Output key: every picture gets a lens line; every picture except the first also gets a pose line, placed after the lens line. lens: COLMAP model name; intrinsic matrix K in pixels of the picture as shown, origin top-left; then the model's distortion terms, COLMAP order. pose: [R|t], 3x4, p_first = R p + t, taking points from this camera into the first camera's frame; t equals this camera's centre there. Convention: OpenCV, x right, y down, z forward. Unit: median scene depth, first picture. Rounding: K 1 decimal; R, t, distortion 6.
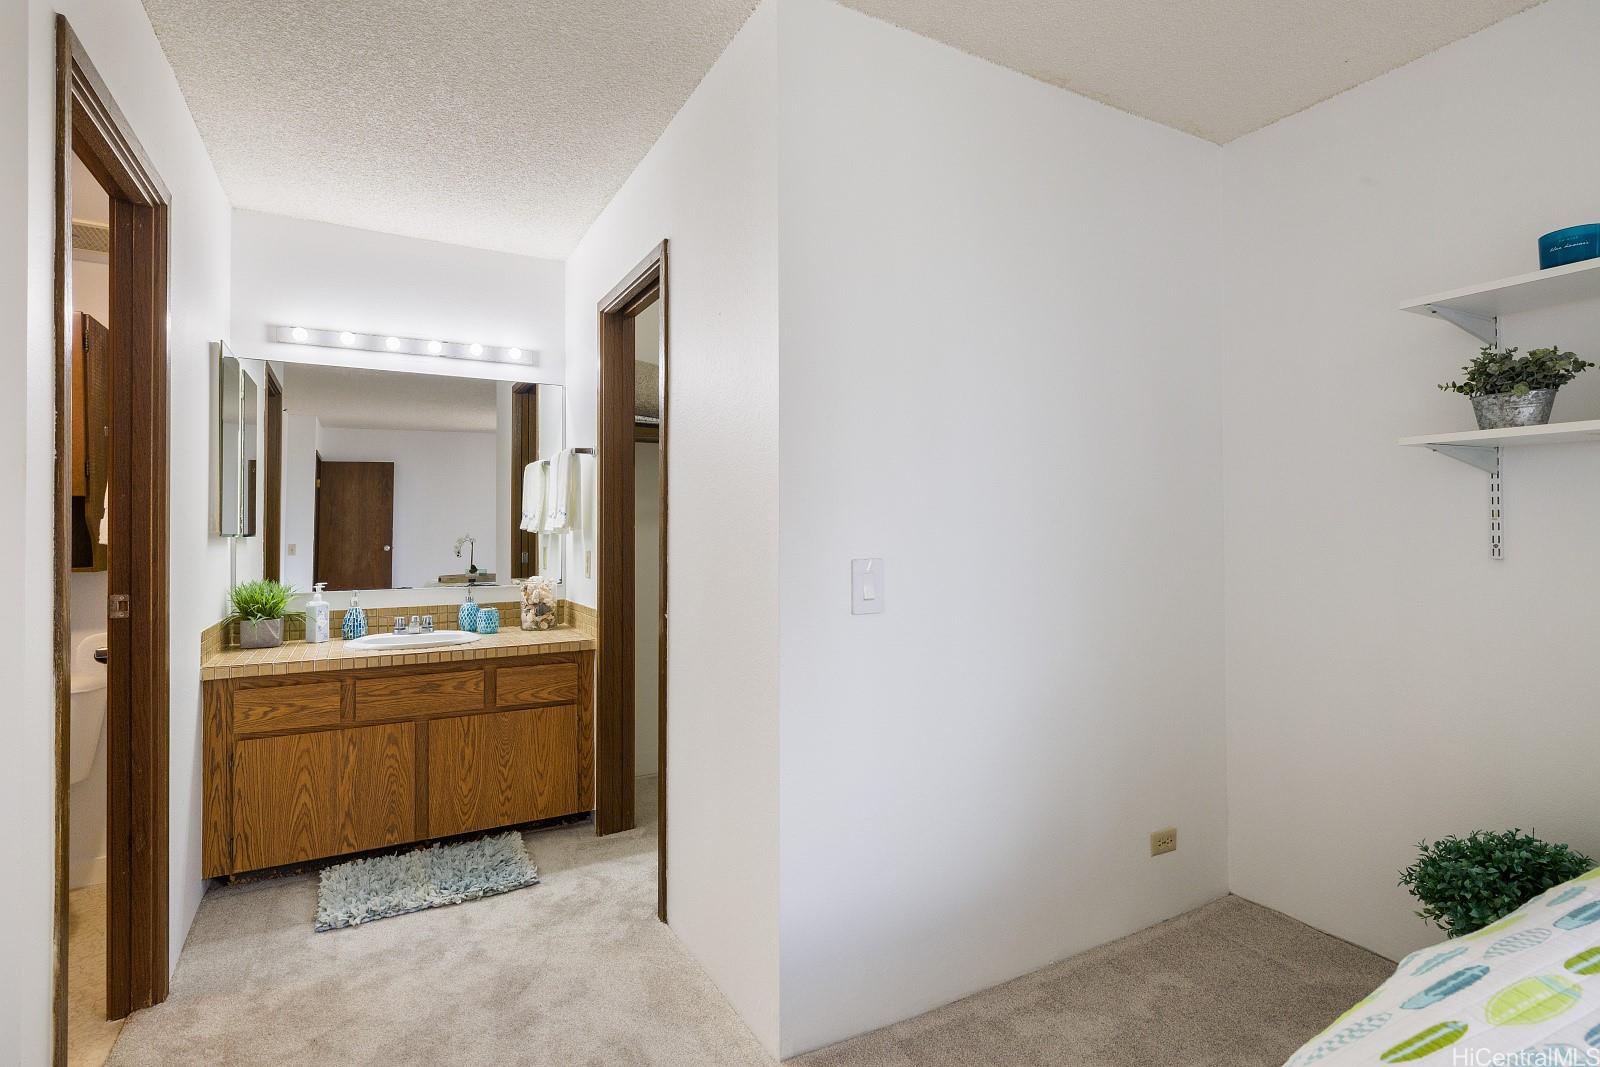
lens RADIAL K [[778.6, 0, 800.2], [0, 778.6, 529.9], [0, 0, 1]] dist [-0.001678, 0.000584]
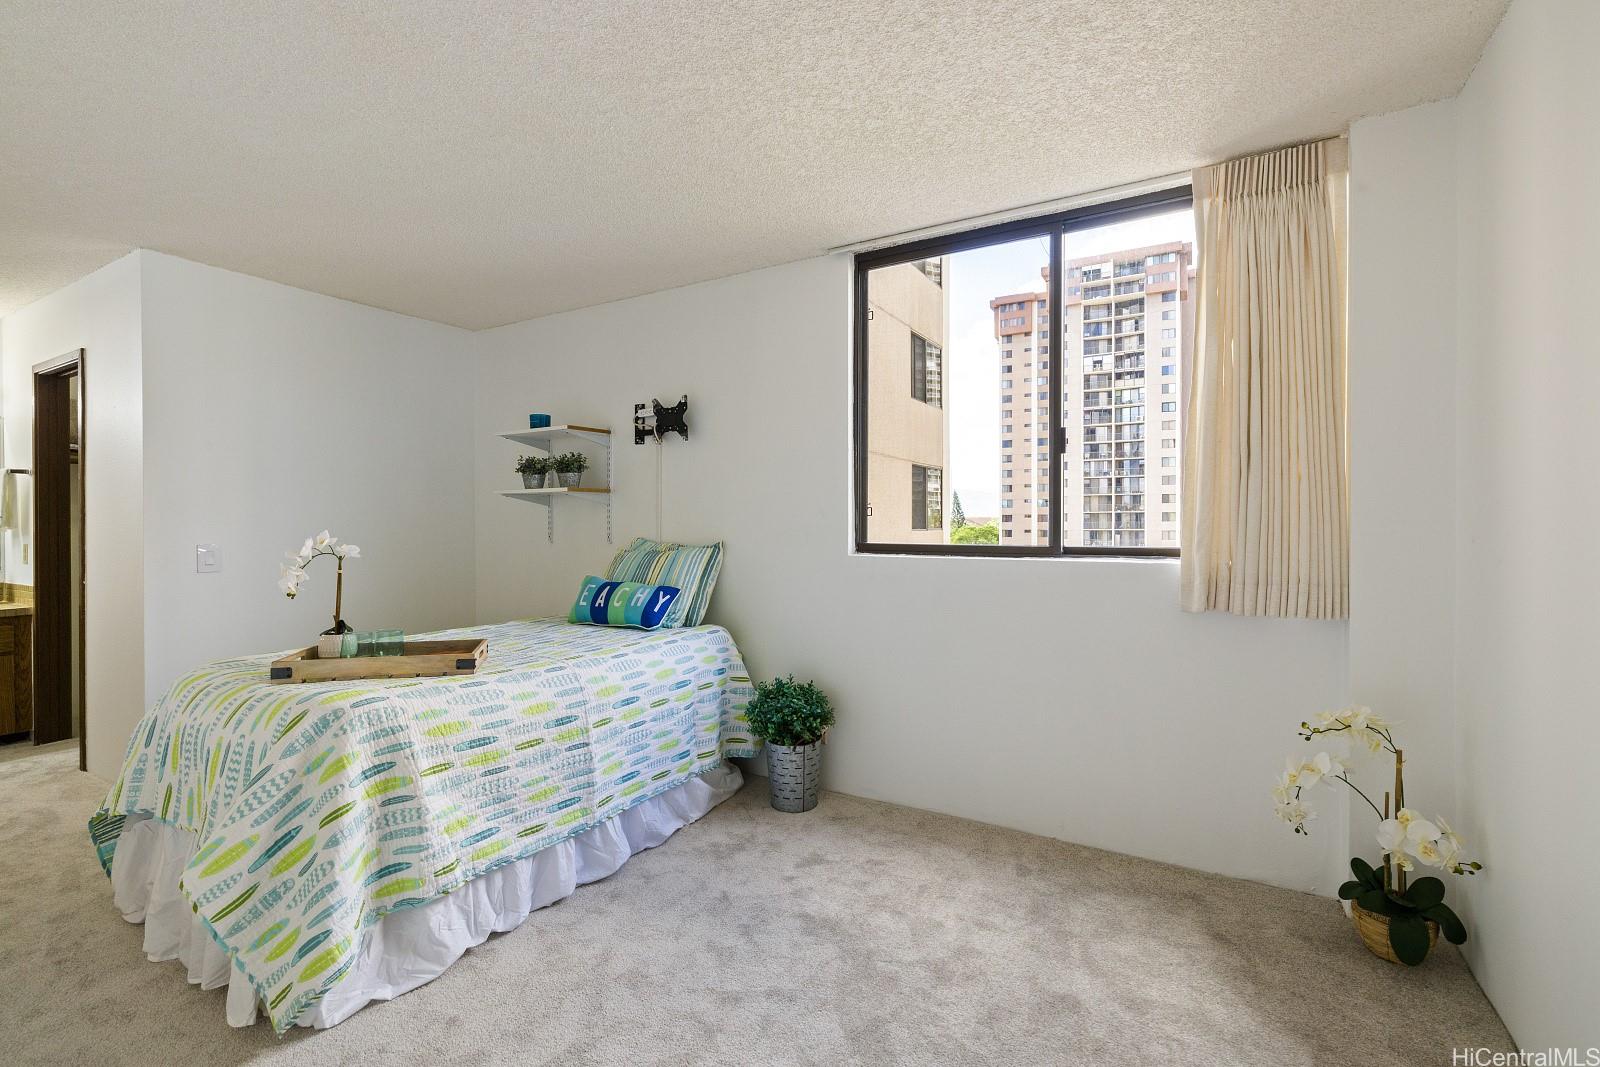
lens RADIAL K [[709.6, 0, 801.2], [0, 709.6, 534.2], [0, 0, 1]] dist [-0.000874, -0.000475]
pose [[0.863886, -0.003396, 0.503676, 0.305150], [-0.002069, 0.999945, 0.010290, -0.006684], [-0.503683, -0.009932, 0.863831, -0.834954]]
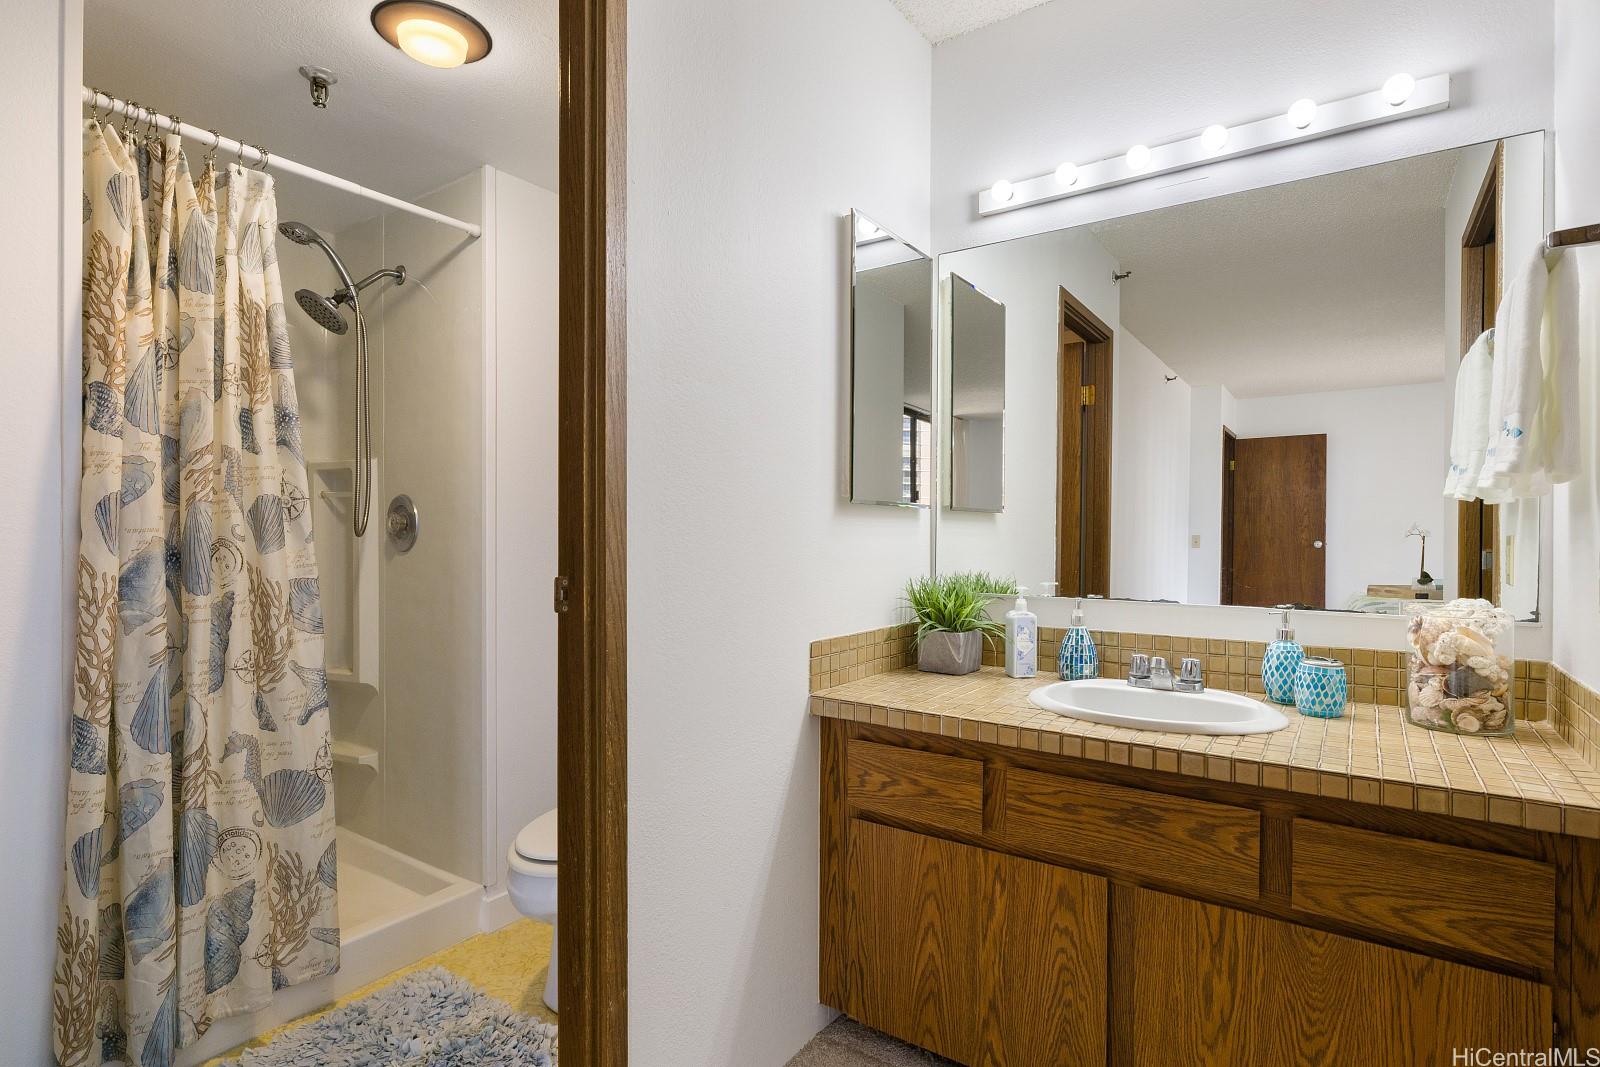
lens RADIAL K [[795.2, 0, 811.3], [0, 795.2, 532.4], [0, 0, 1]] dist [-0.001666, 0.000733]
pose [[0.443069, 0.007897, -0.896453, -0.126705], [-0.004429, 0.999968, 0.006621, 0.025916], [0.896476, 0.001037, 0.443090, 0.583544]]
